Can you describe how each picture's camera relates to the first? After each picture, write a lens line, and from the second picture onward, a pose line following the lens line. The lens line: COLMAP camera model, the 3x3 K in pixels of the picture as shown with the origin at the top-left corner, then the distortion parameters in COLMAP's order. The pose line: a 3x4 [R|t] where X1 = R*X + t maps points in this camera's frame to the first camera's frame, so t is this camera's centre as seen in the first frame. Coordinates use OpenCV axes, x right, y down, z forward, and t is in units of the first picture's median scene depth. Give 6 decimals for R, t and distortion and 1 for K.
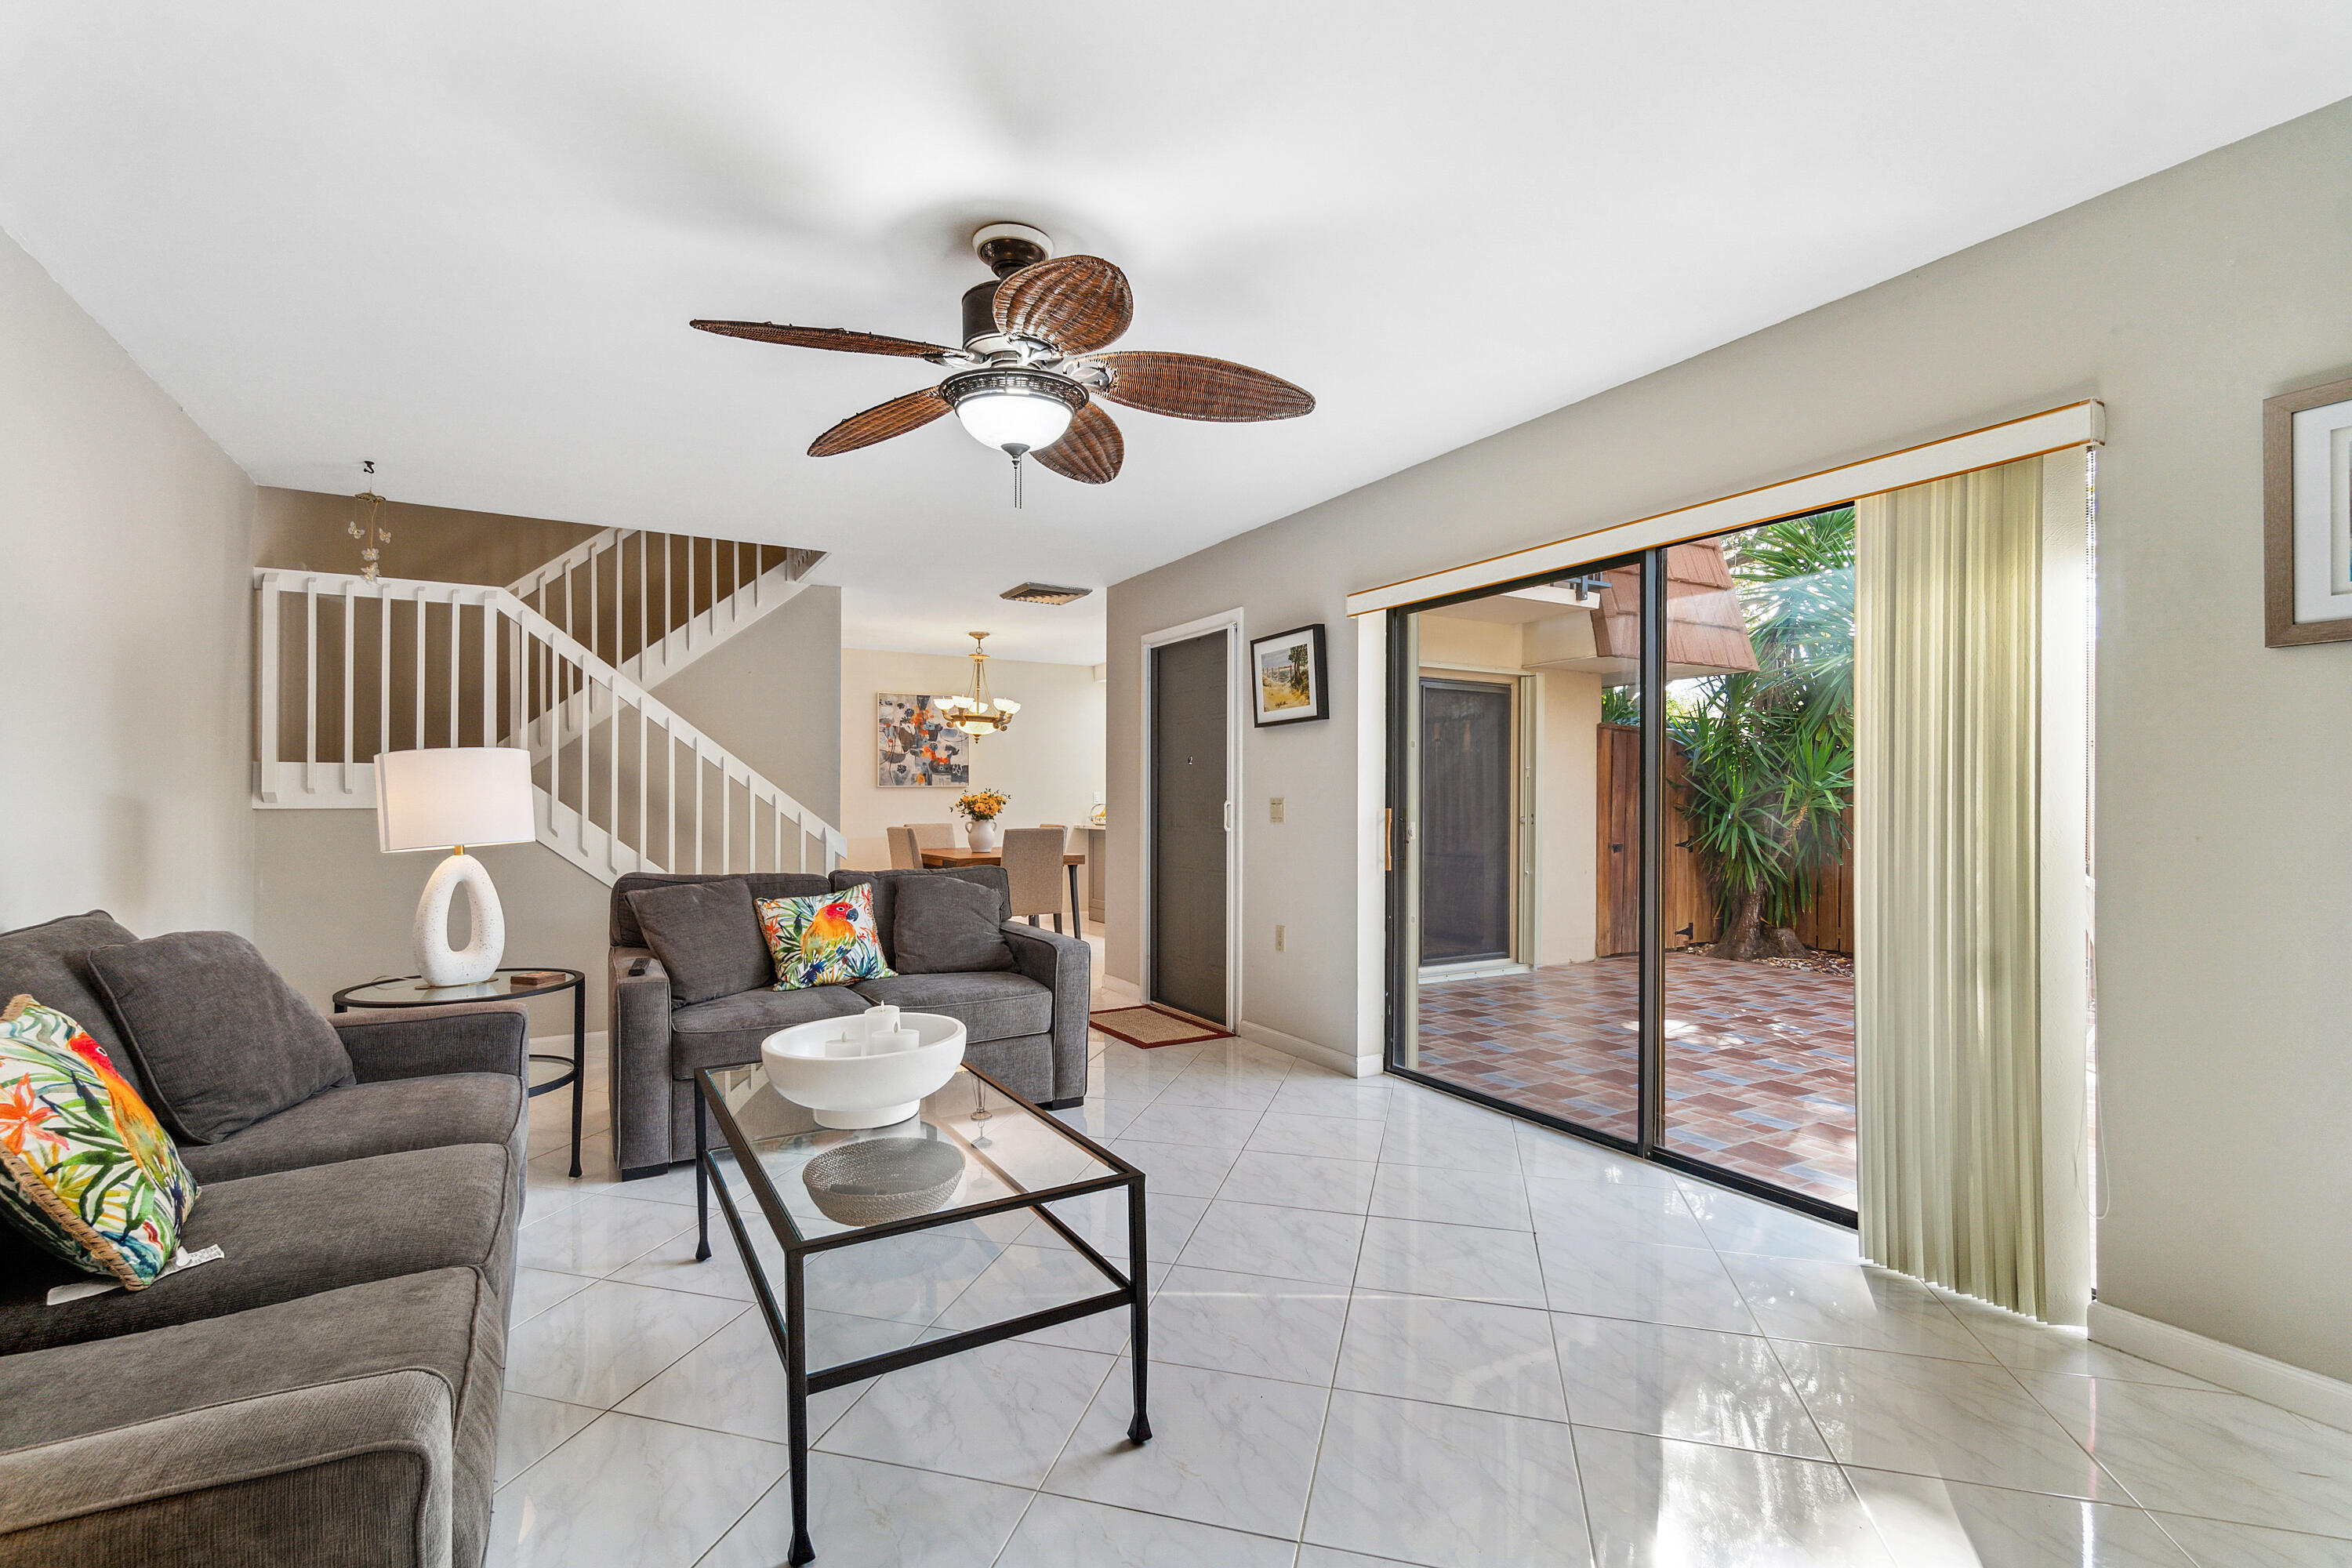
lens RADIAL K [[1029.3, 0, 1175.0], [0, 1029.3, 792.8], [0, 0, 1]] dist [-0.001965, -0.000770]
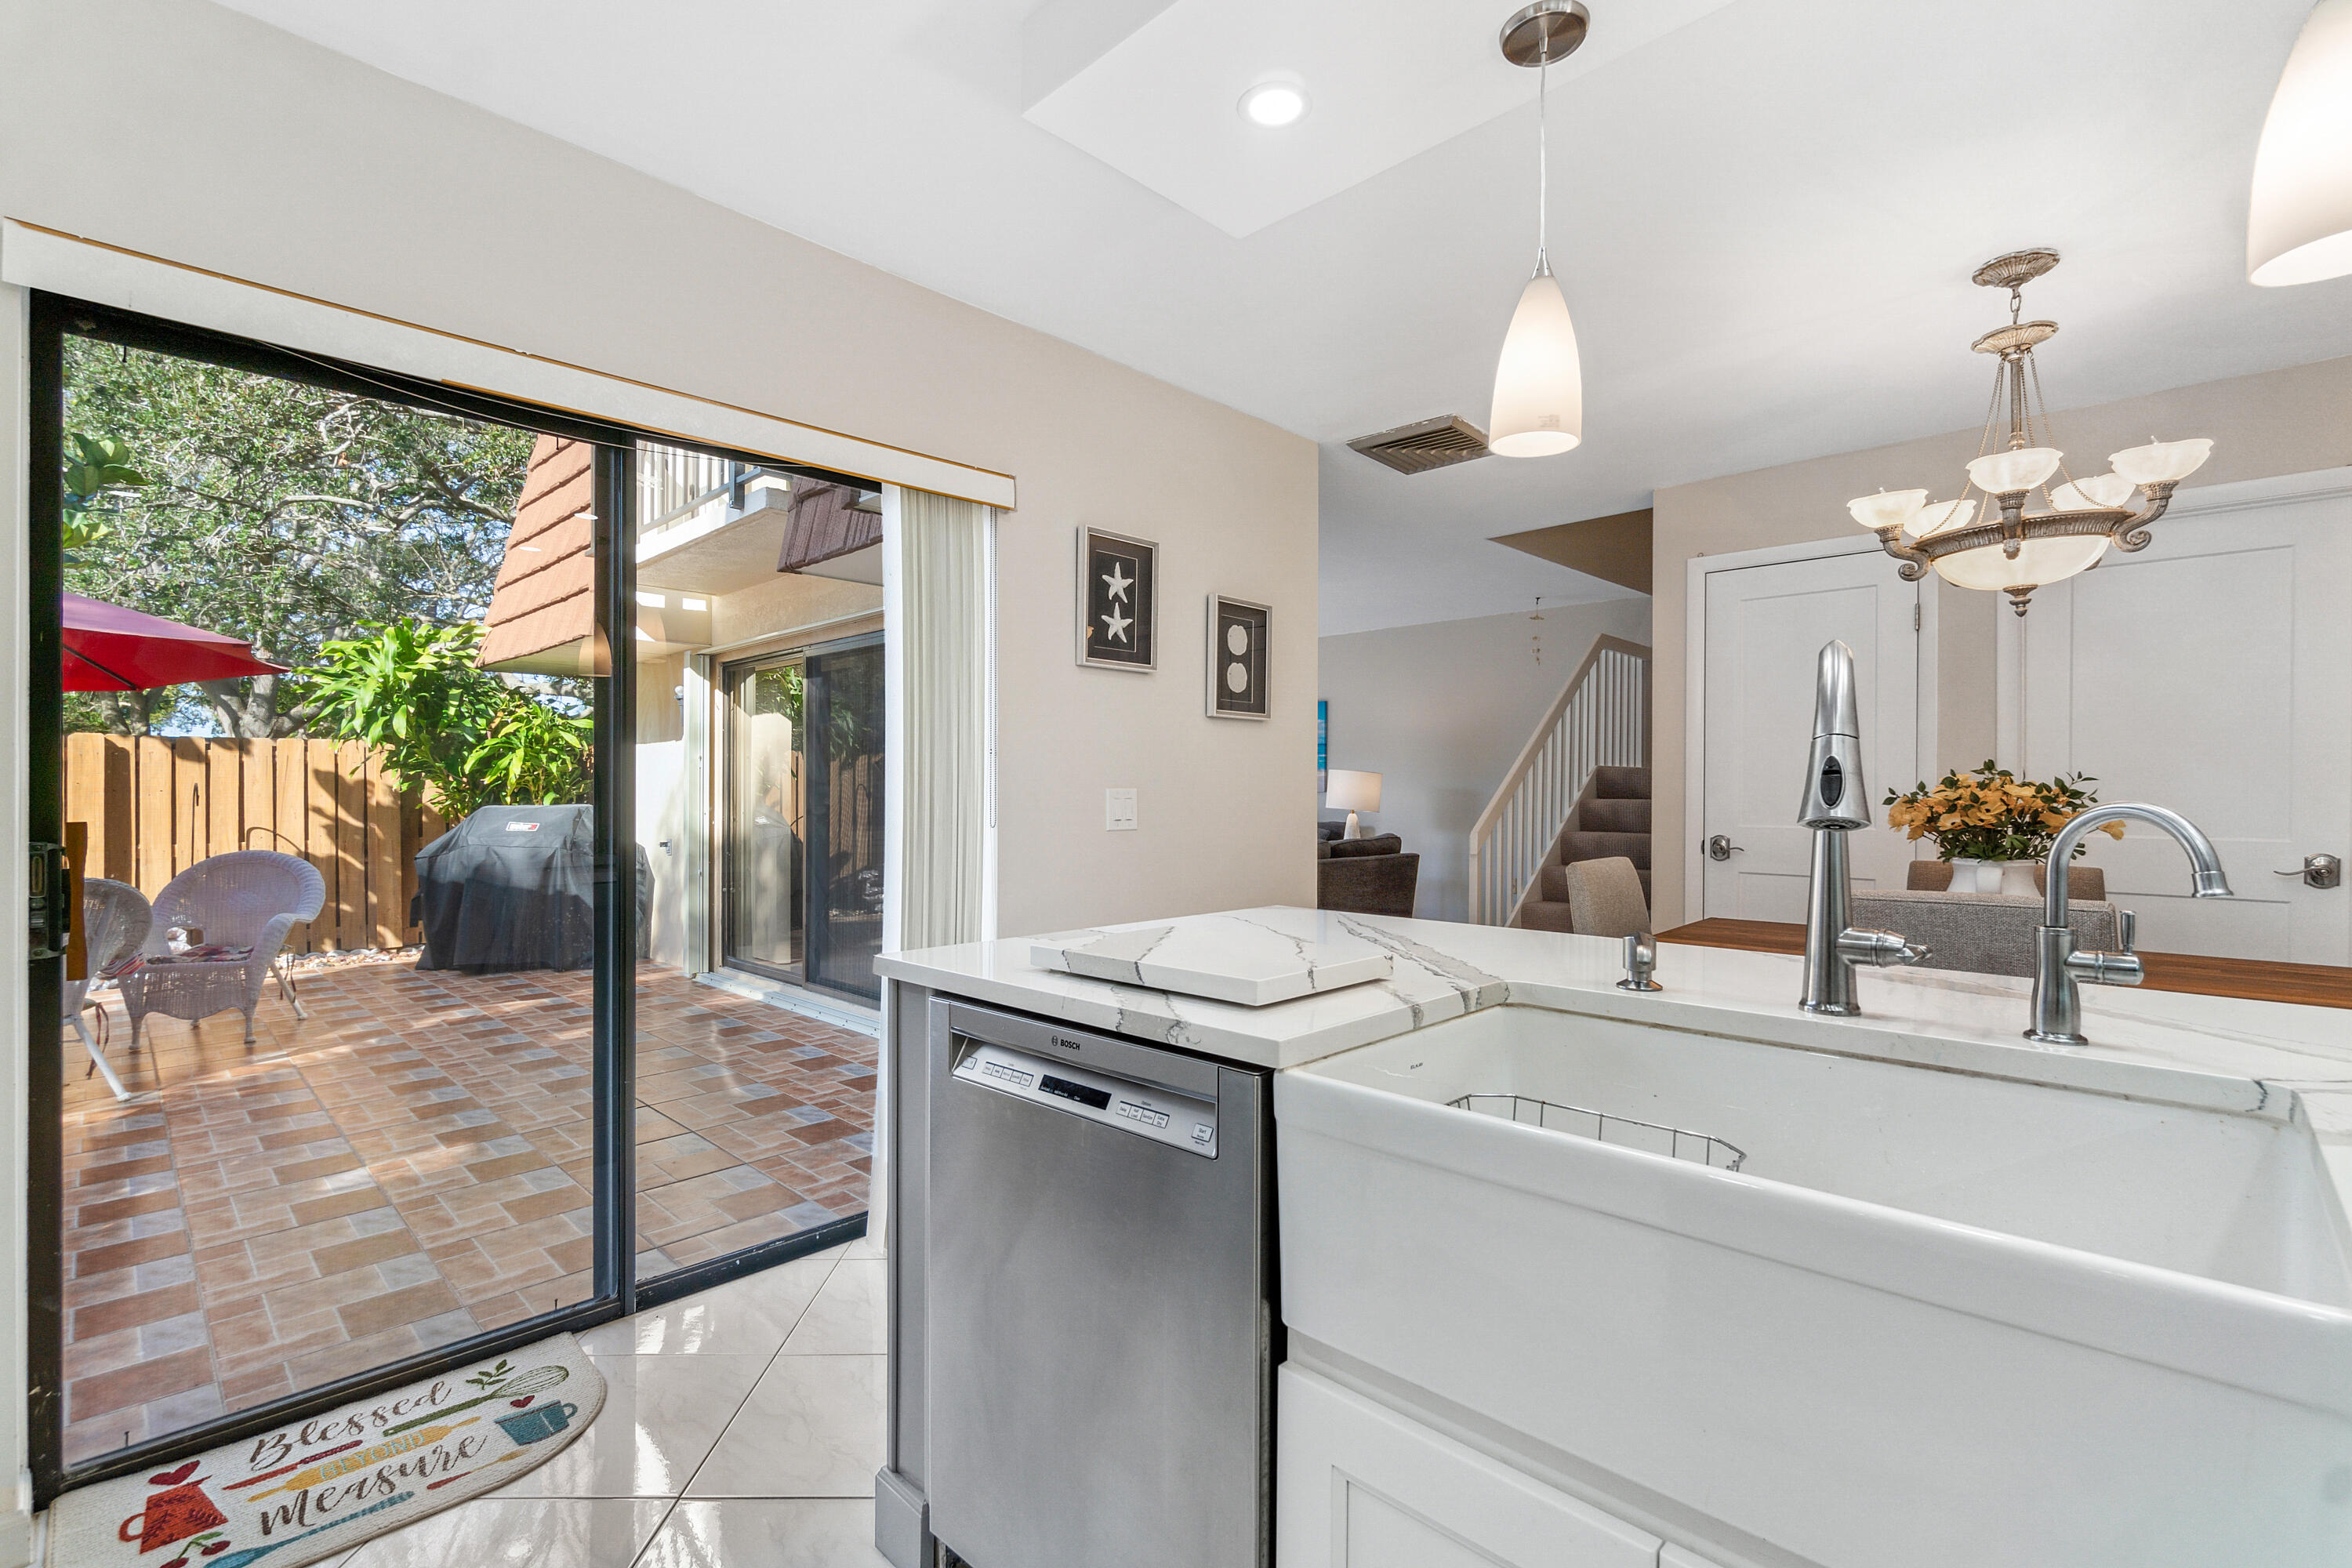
lens RADIAL K [[1047.3, 0, 1160.6], [0, 1047.3, 796.7], [0, 0, 1]] dist [0.000524, 0.000276]
pose [[-0.966444, -0.000384, -0.256878, 0.196347], [-0.001003, 0.999997, 0.002278, 0.009283], [0.256876, 0.002459, -0.966441, 1.707734]]
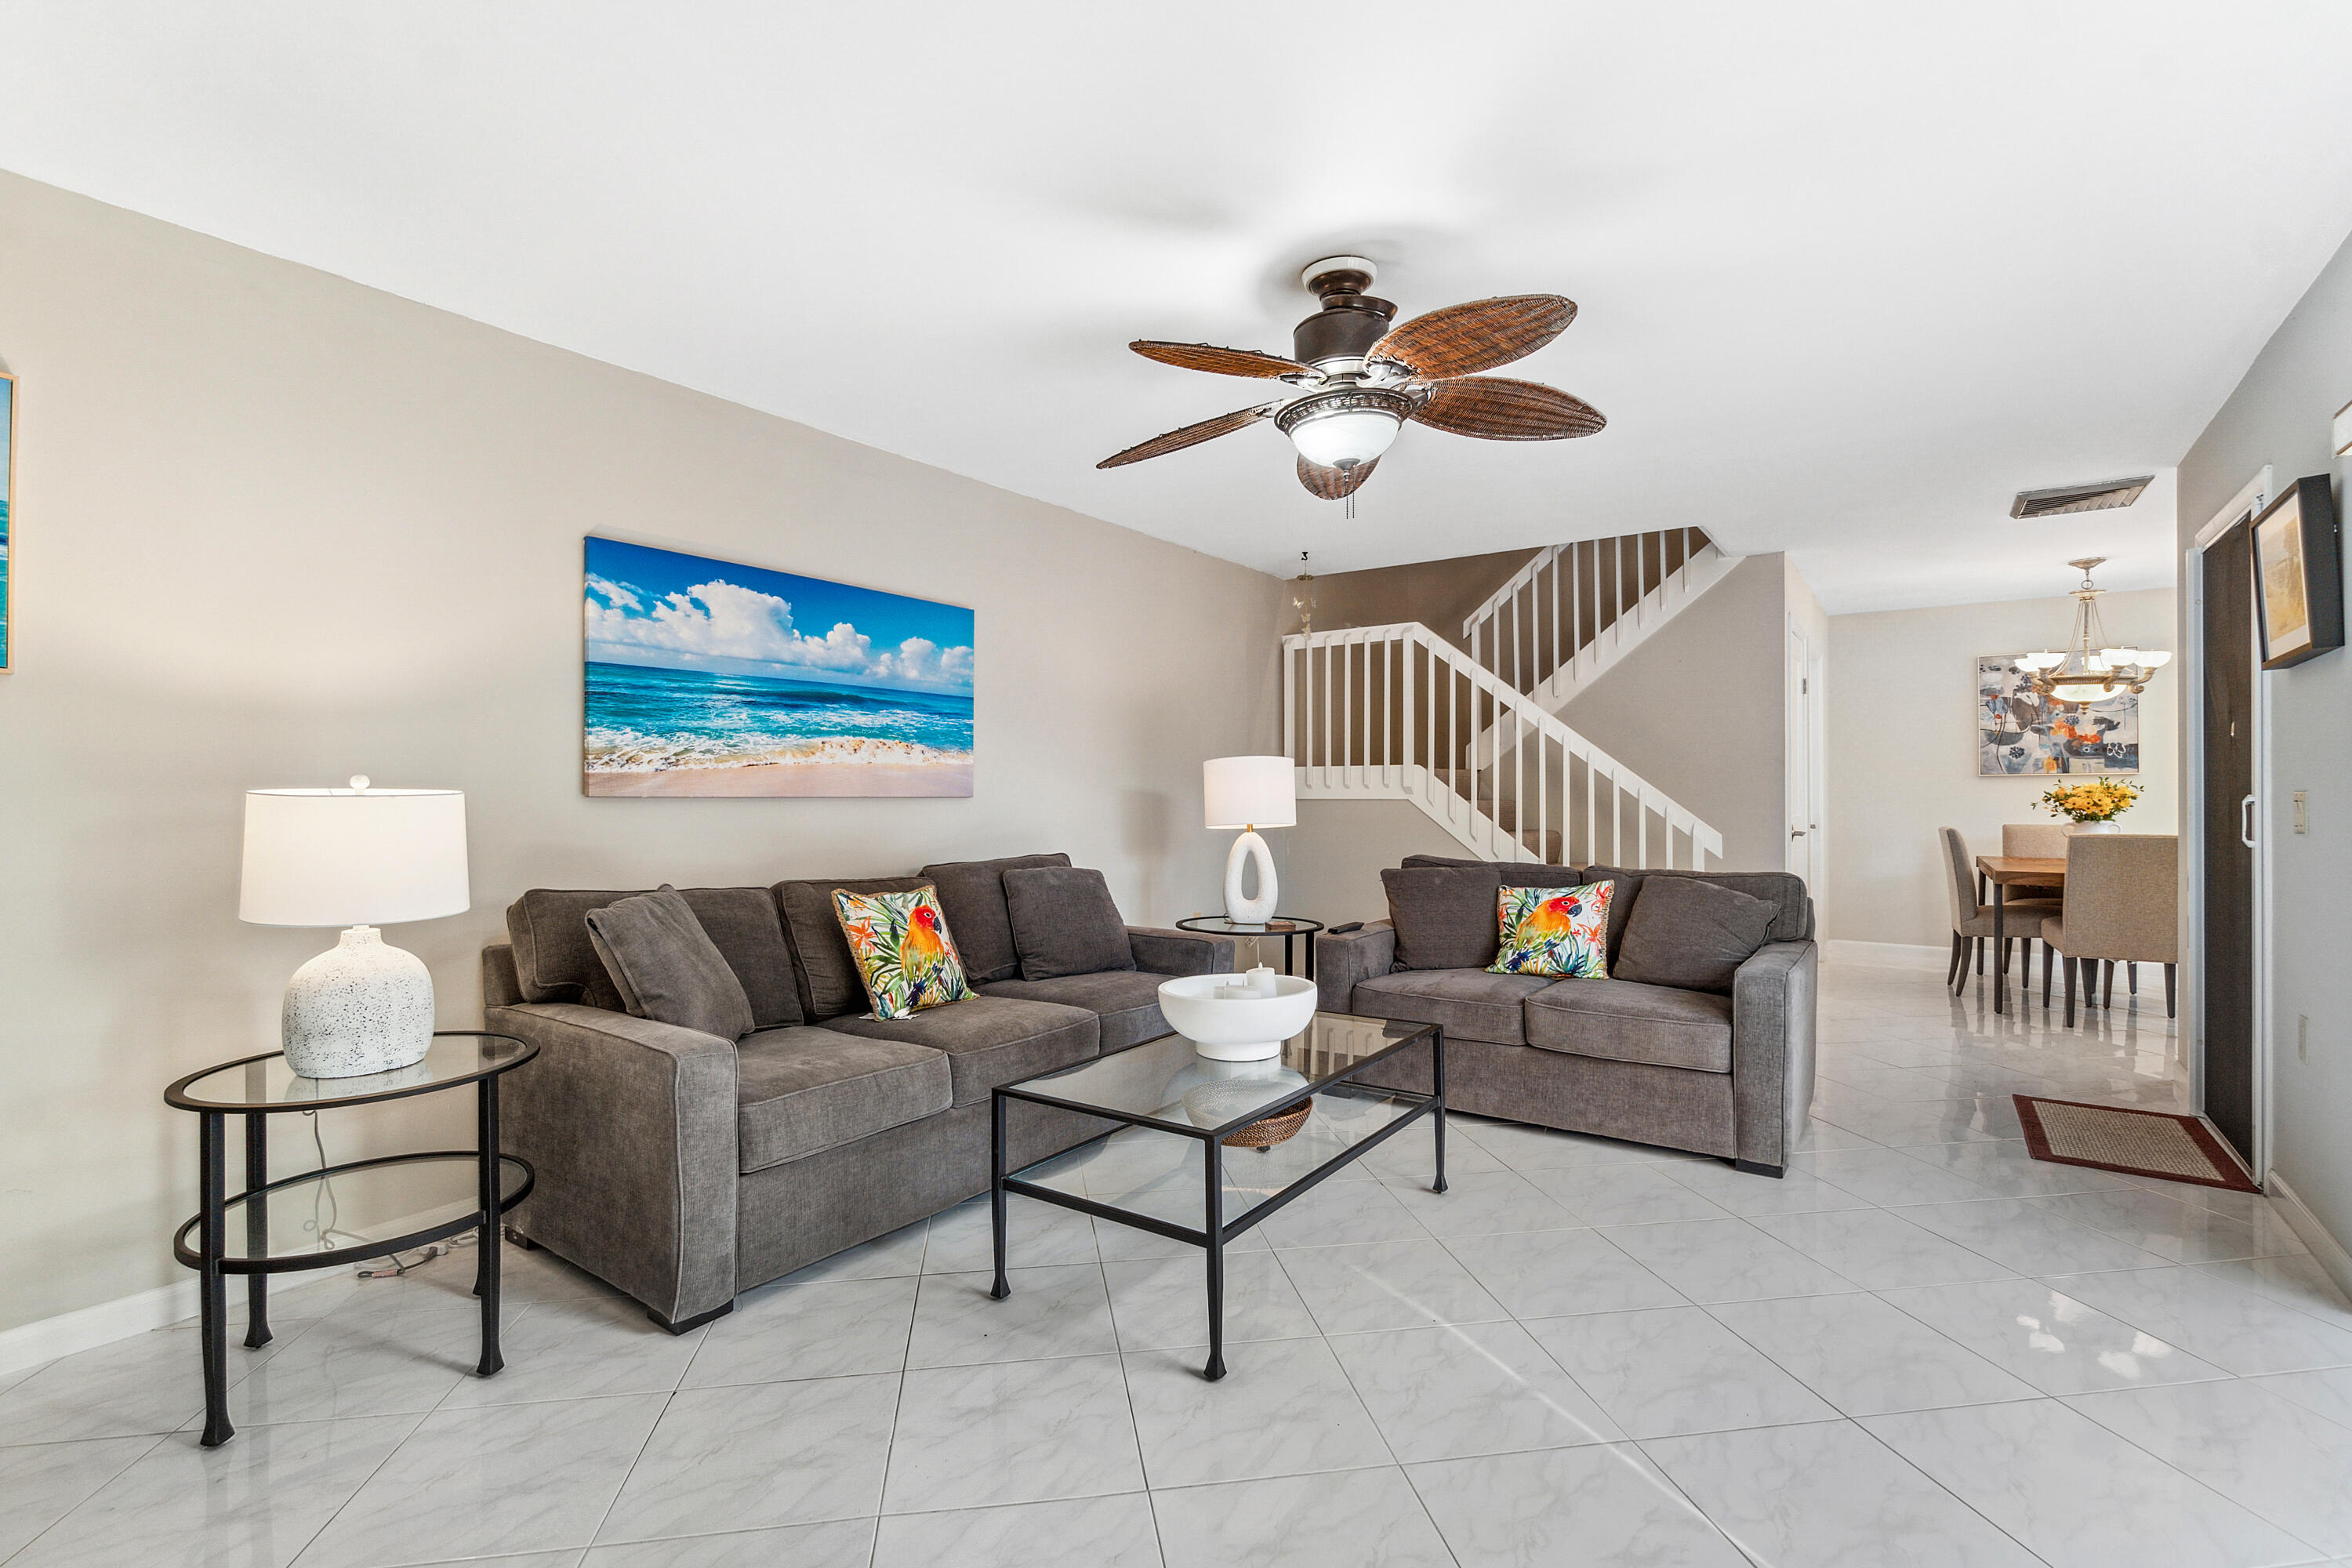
lens RADIAL K [[1070.4, 0, 1176.0], [0, 1070.4, 784.0], [0, 0, 1]] dist [0.001073, 0.000555]
pose [[0.410492, -0.007422, -0.911834, 0.314284], [0.006844, 0.999964, -0.005059, 0.000160], [0.911838, -0.004164, 0.410528, 0.155930]]
